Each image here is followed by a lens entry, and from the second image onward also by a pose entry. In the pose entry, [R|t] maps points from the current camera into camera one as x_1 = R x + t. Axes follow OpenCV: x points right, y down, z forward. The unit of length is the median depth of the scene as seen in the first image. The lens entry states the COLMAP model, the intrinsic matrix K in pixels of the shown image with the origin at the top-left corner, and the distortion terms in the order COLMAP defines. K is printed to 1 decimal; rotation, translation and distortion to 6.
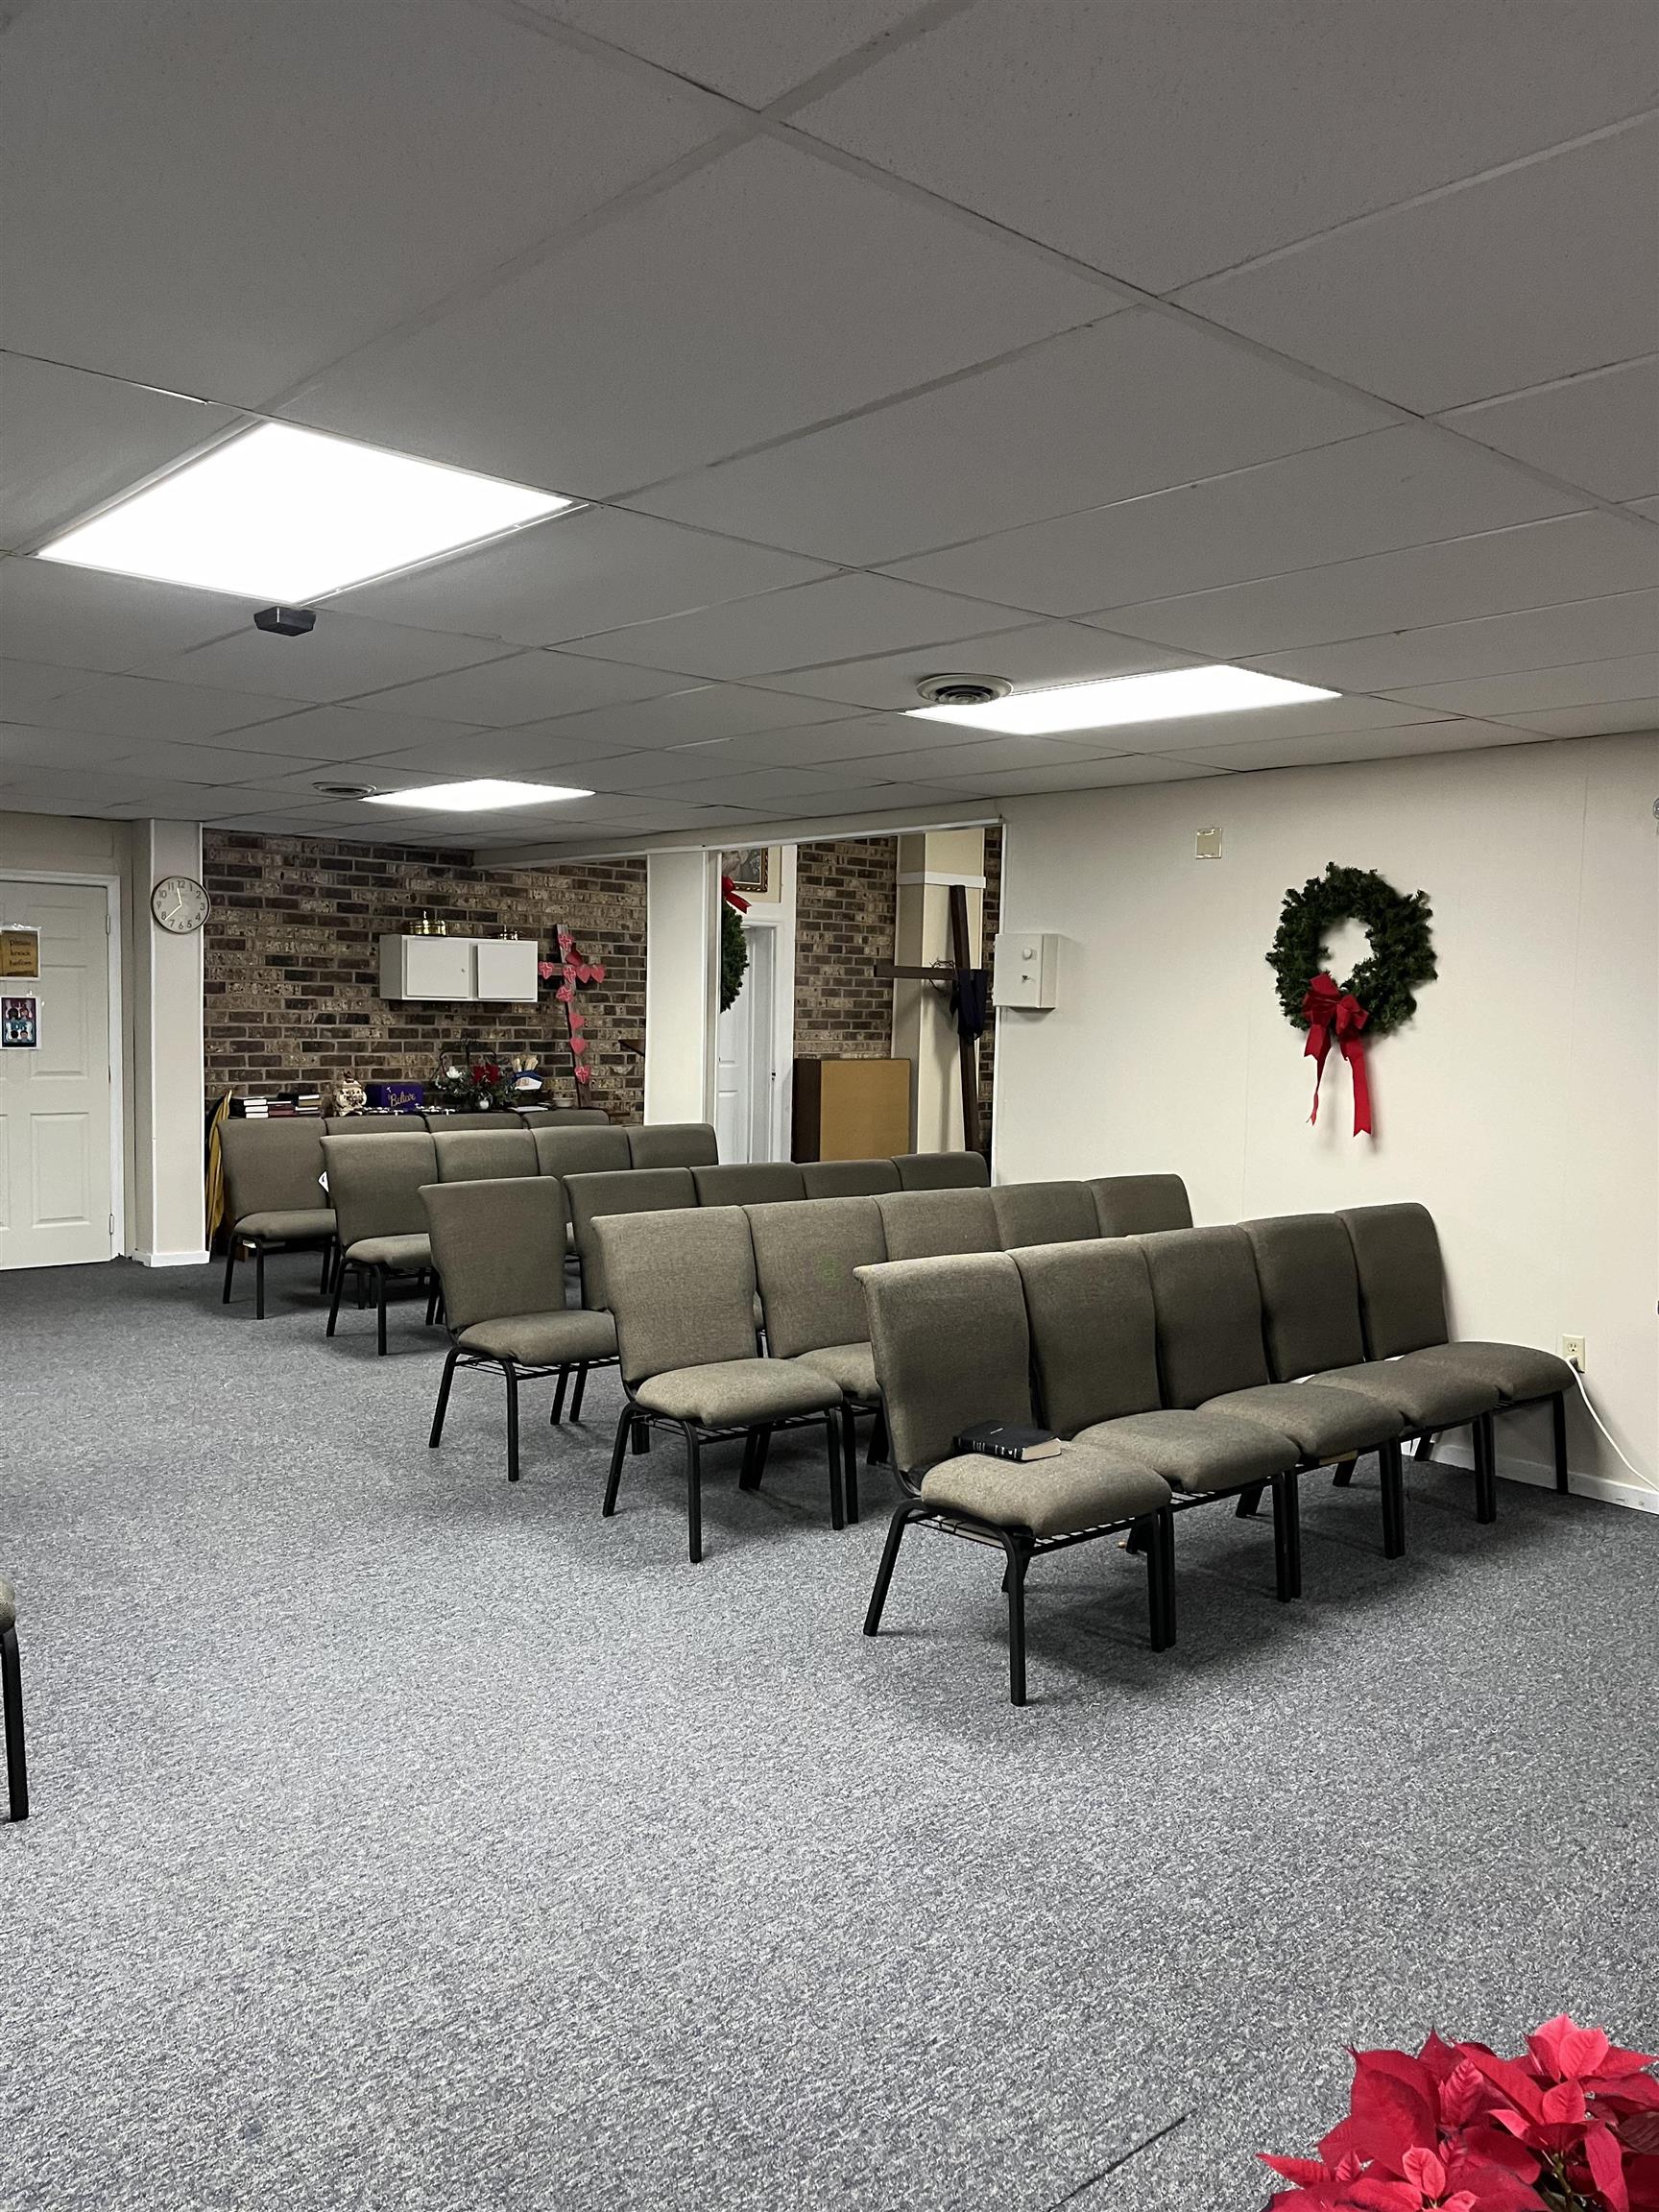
lens RADIAL K [[1683.7, 0, 829.9], [0, 1683.7, 1095.6], [0, 0, 1]] dist [0.068559, -0.101356]
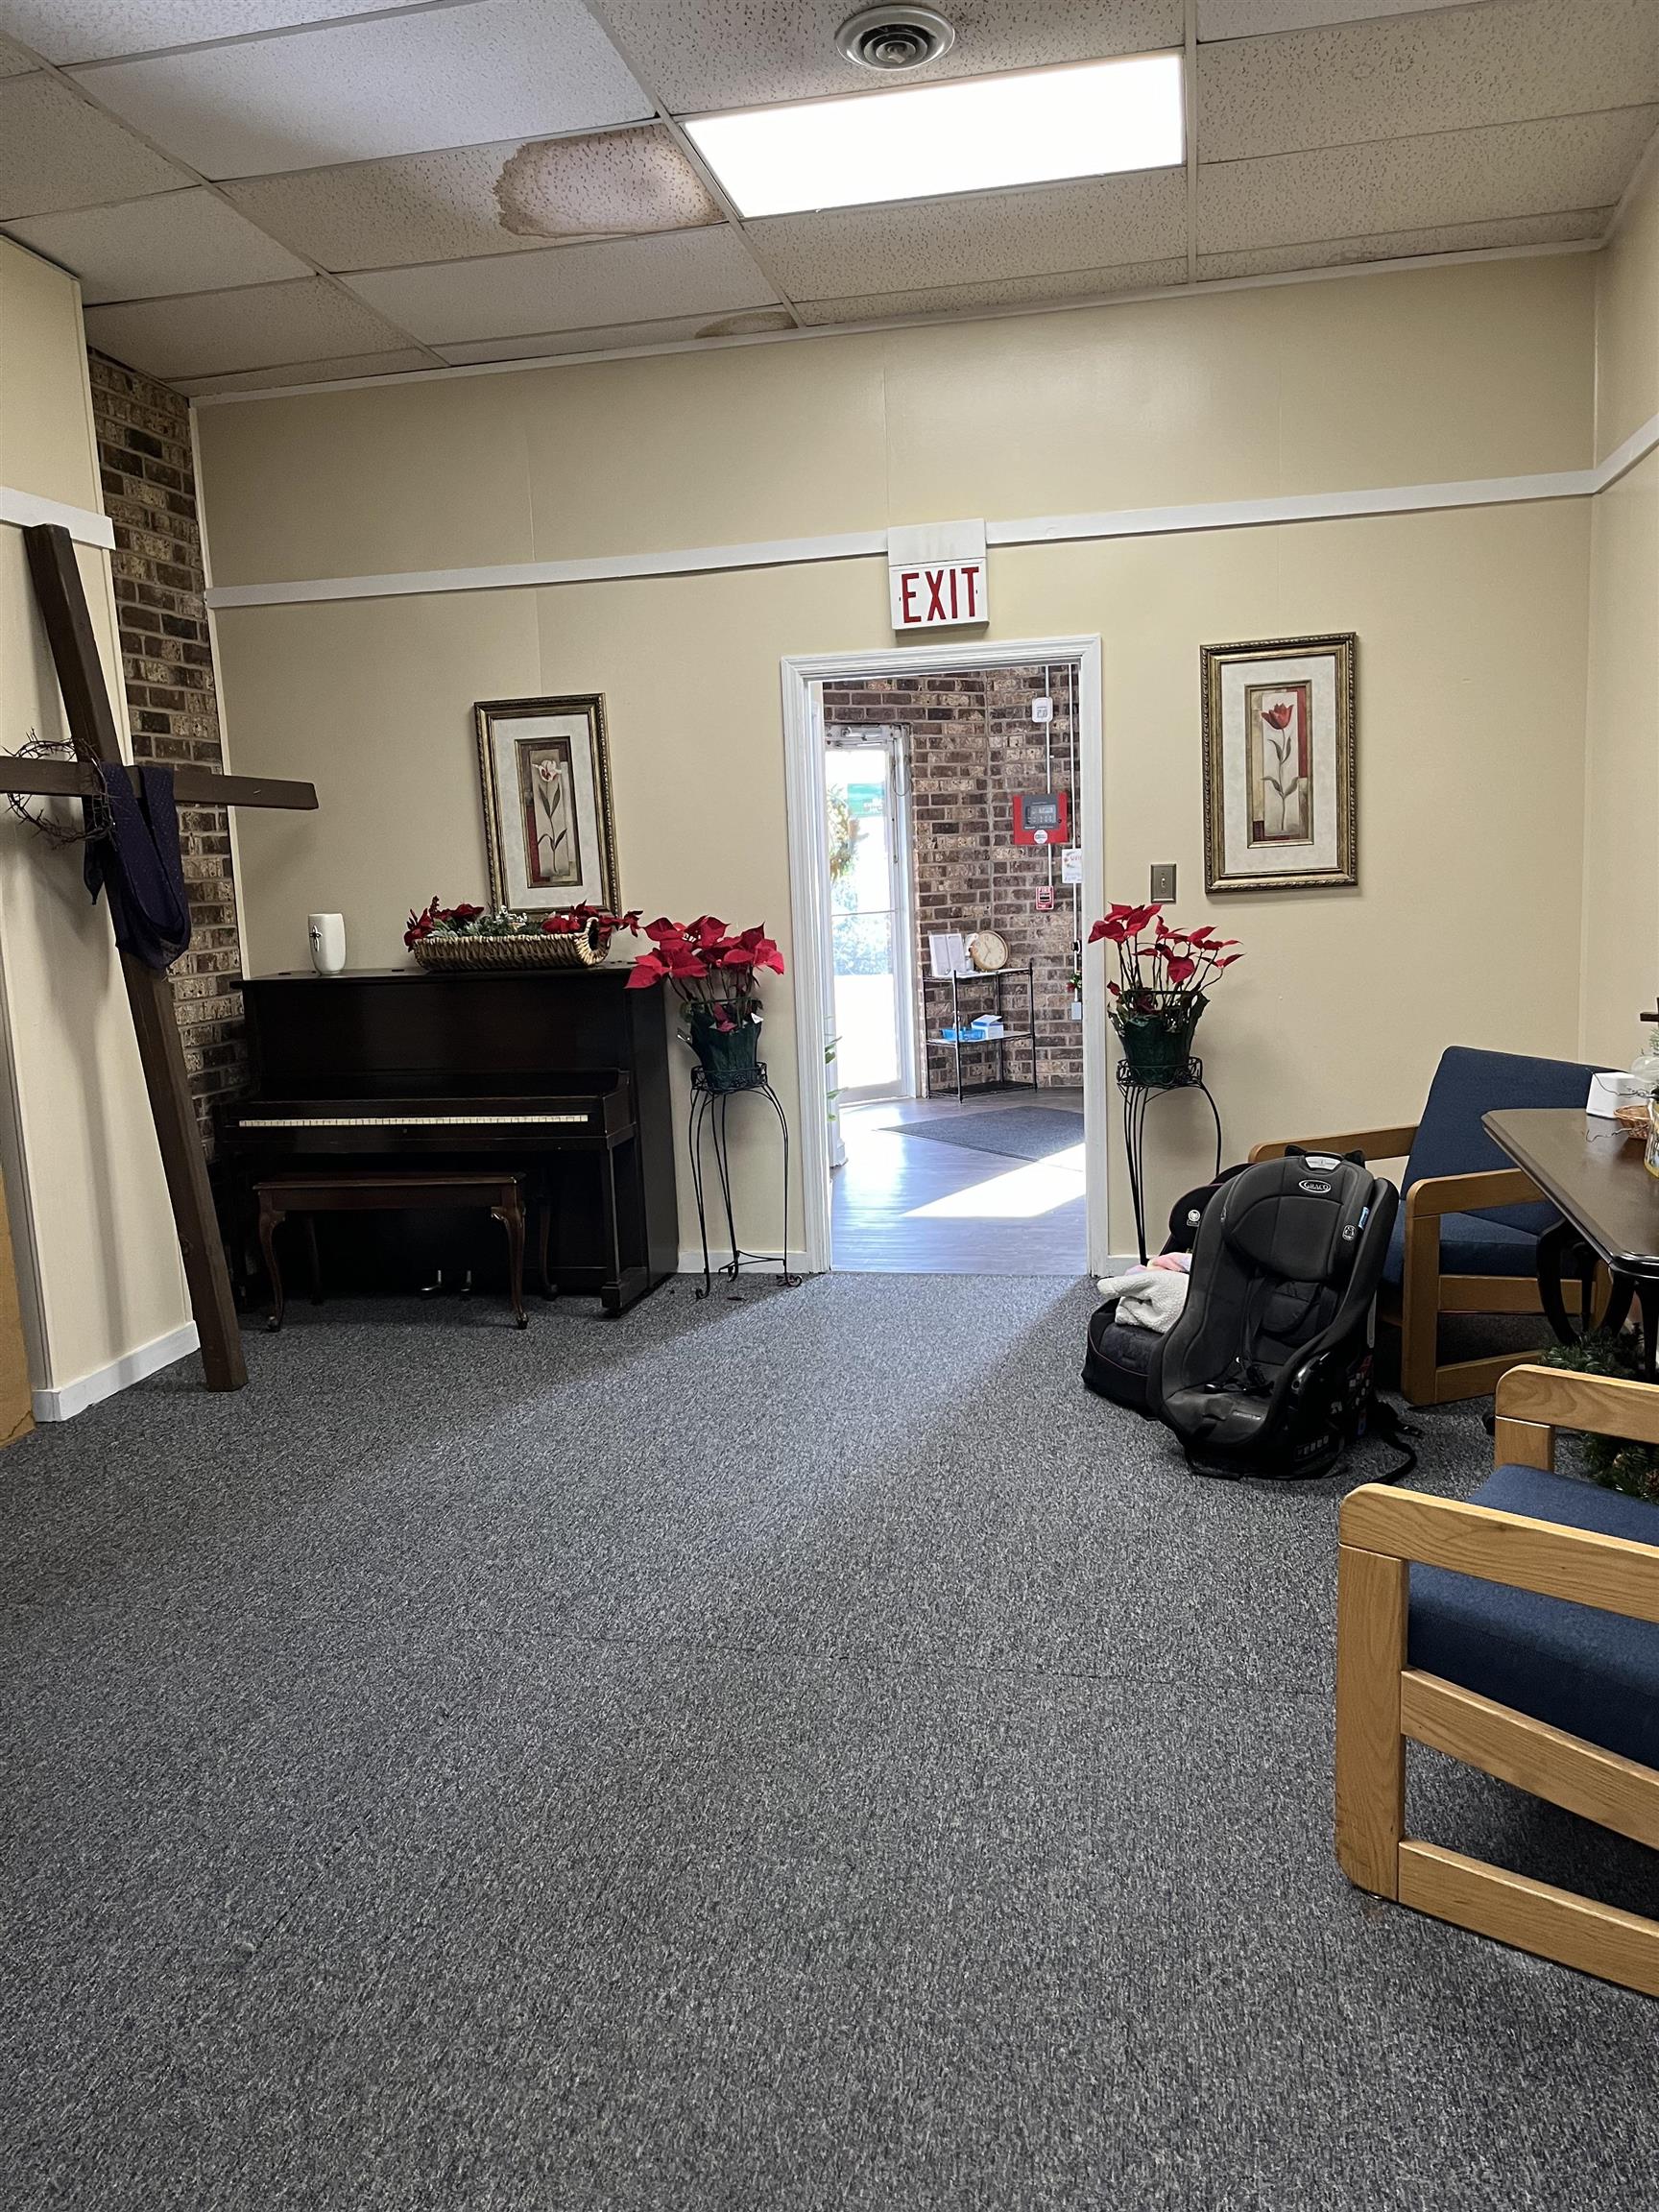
lens RADIAL K [[1683.7, 0, 827.5], [0, 1683.7, 1119.6], [0, 0, 1]] dist [0.068559, -0.101356]
pose [[0.797865, -0.149328, 0.584048, -0.025542], [0.090758, 0.987547, 0.128510, -0.039150], [-0.595965, -0.049526, 0.801482, 0.728740]]
